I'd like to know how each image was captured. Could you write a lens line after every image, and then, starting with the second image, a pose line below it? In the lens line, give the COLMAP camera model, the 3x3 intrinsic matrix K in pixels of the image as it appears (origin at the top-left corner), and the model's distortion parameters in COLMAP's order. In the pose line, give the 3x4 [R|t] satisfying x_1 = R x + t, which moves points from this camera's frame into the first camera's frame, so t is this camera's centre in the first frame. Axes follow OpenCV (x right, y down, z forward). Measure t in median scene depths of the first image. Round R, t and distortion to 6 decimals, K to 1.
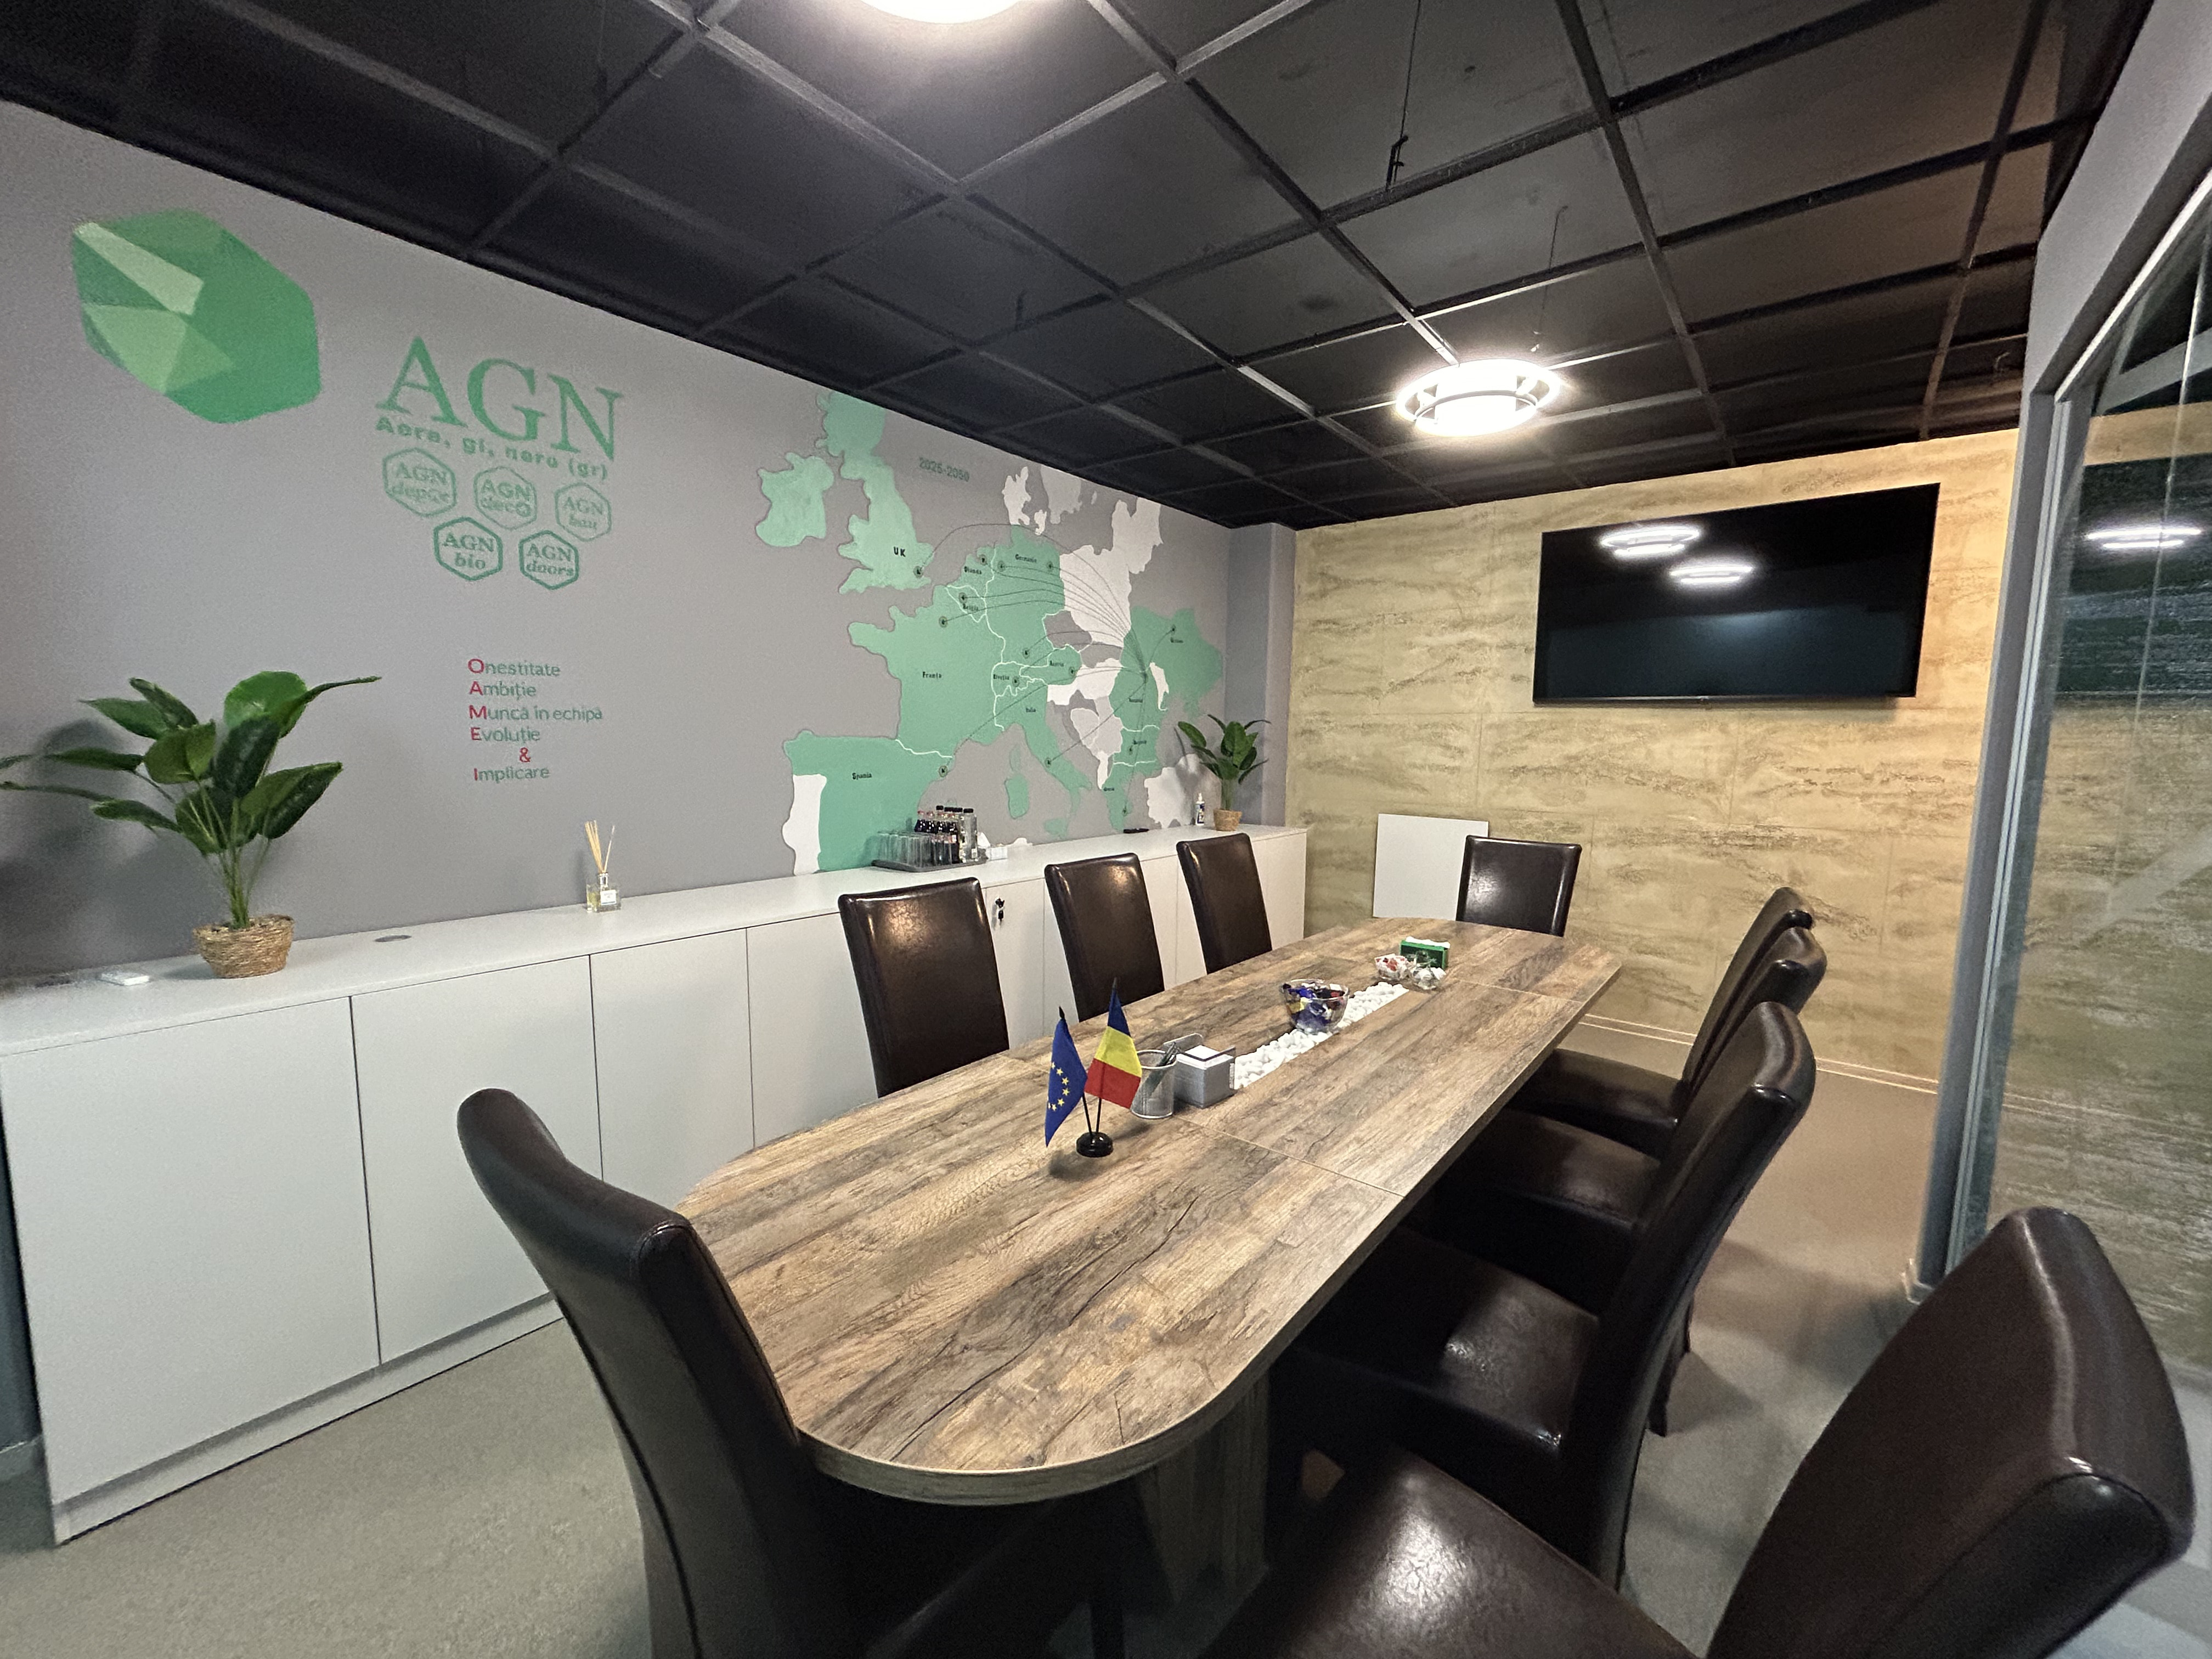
lens RADIAL K [[898.4, 0, 1100.1], [0, 898.4, 817.8], [0, 0, 1]] dist [0.011883, -0.000007]
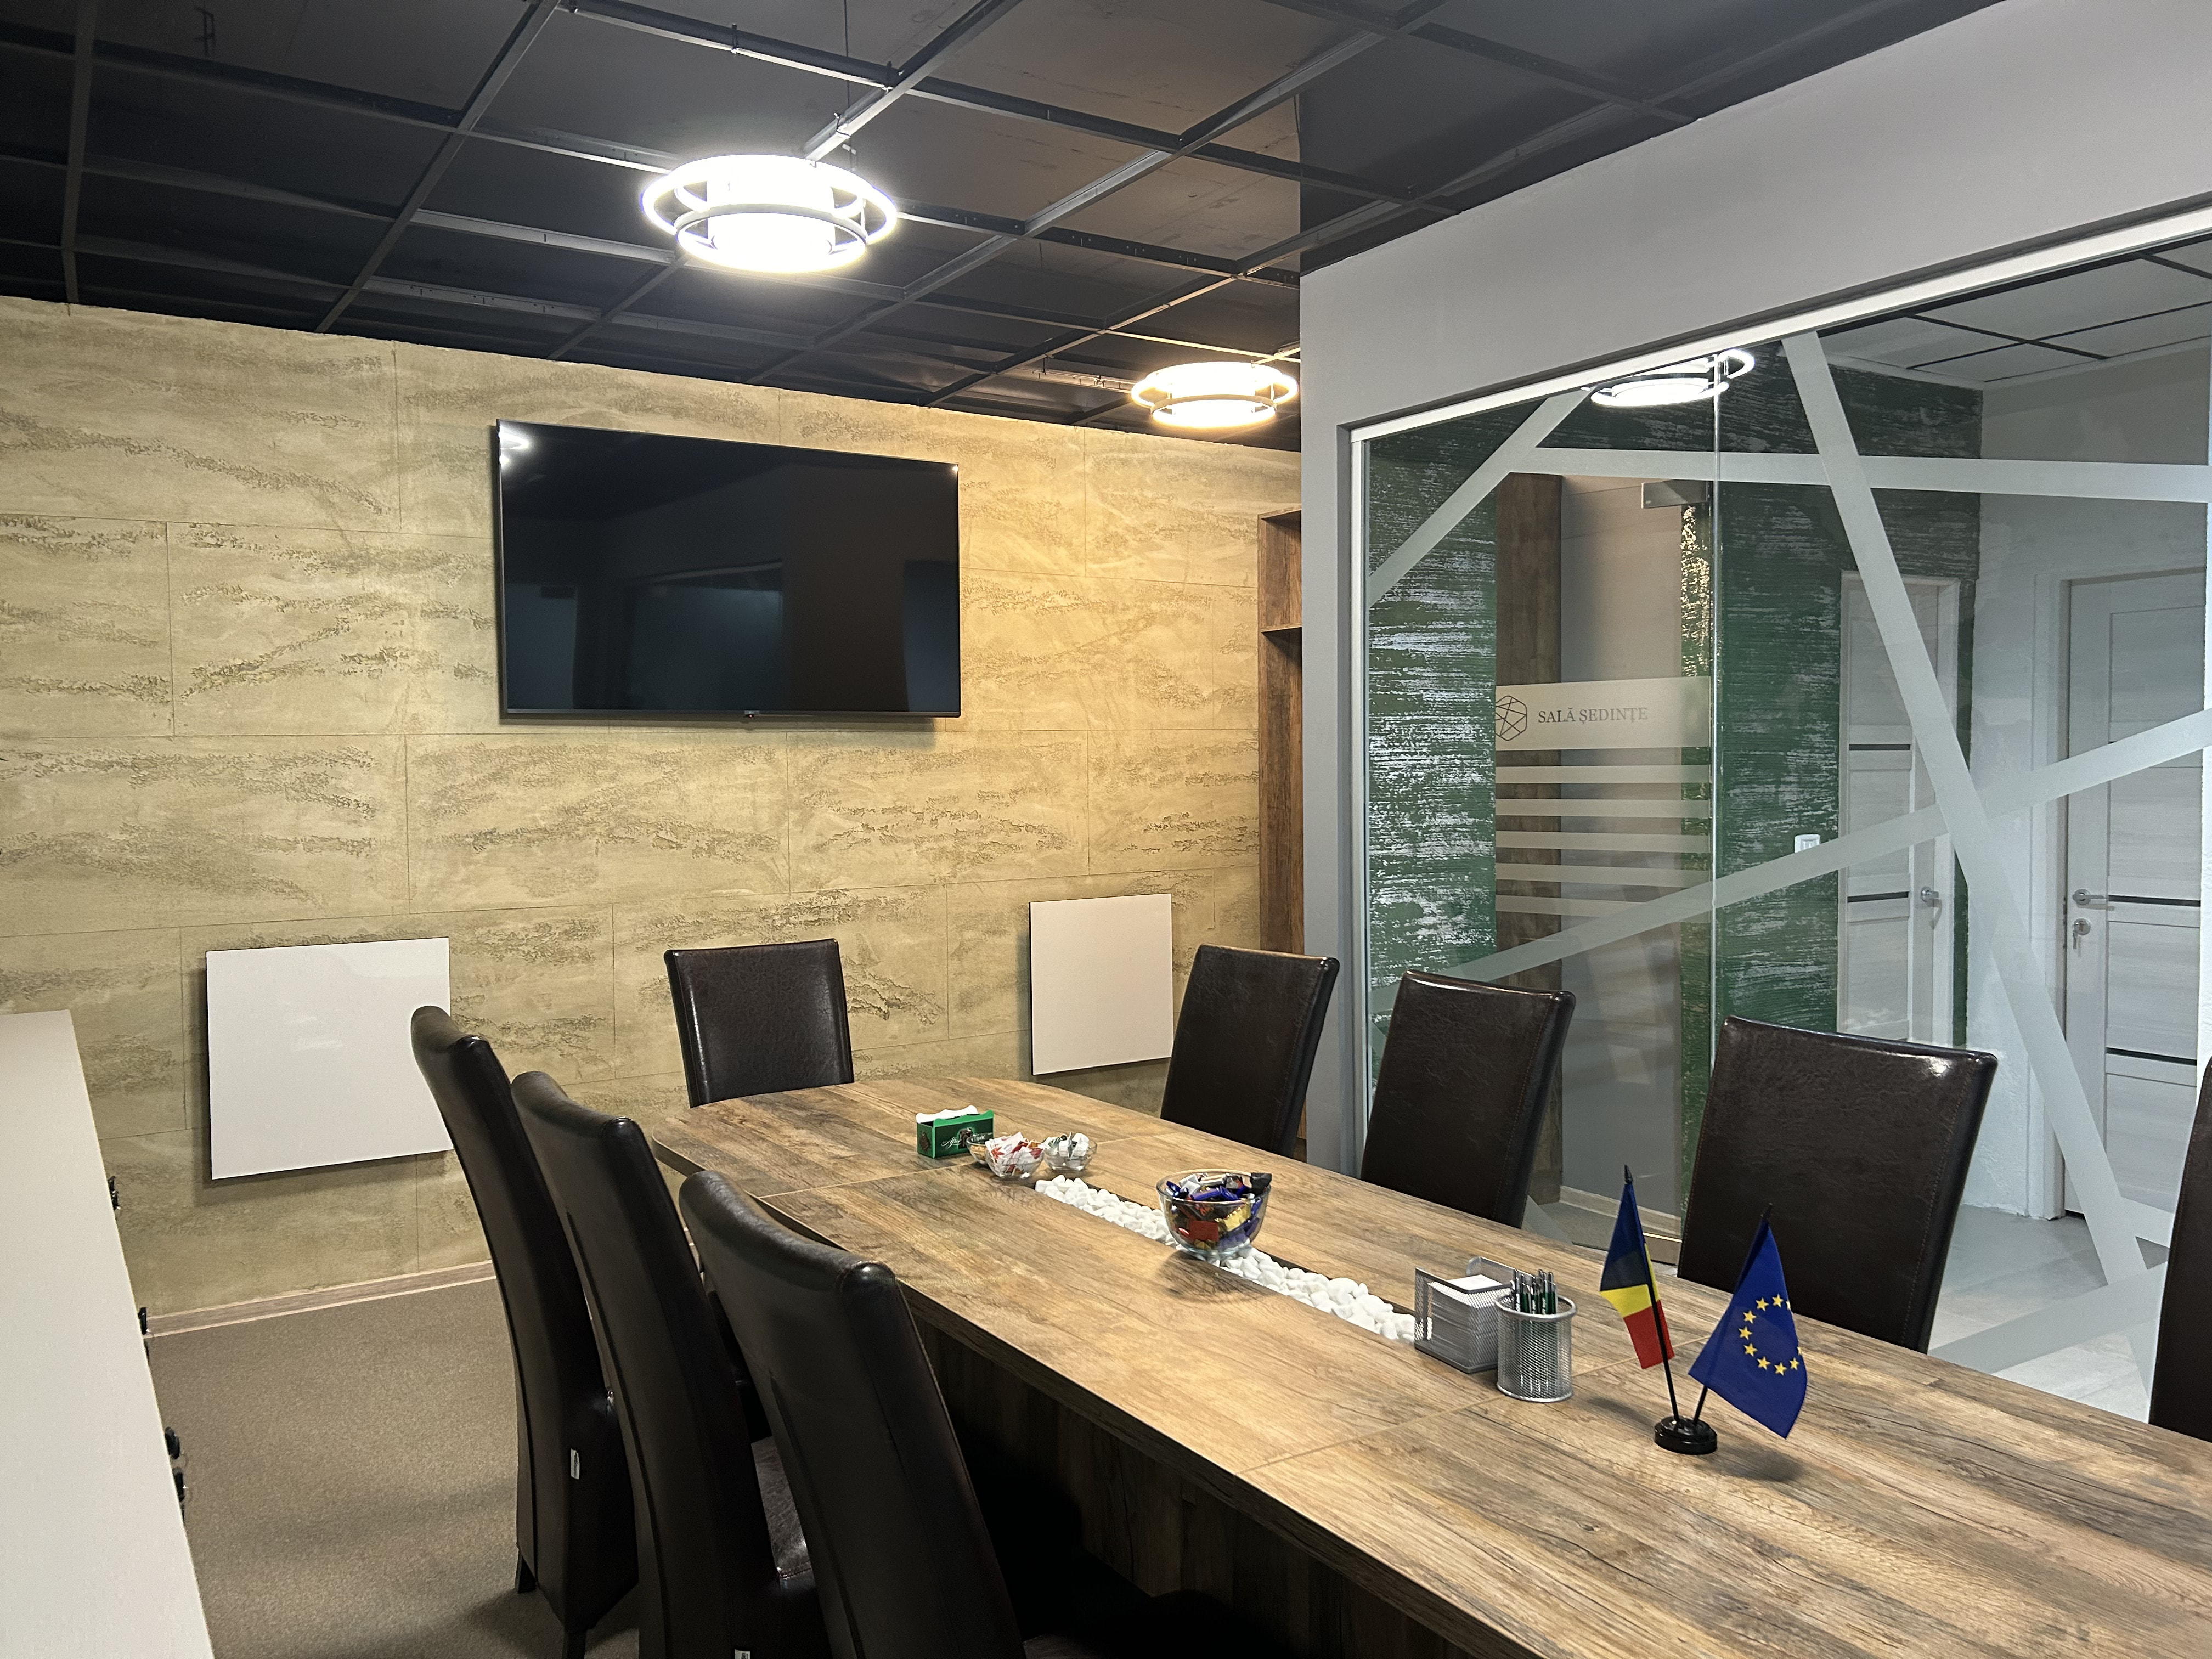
lens RADIAL K [[1662.0, 0, 1101.3], [0, 1662.0, 835.8], [0, 0, 1]] dist [0.023152, -0.021396]
pose [[0.312111, -0.058070, 0.948269, -0.413320], [0.110132, 0.993613, 0.024599, -0.040183], [-0.943641, 0.096757, 0.316512, 0.340158]]
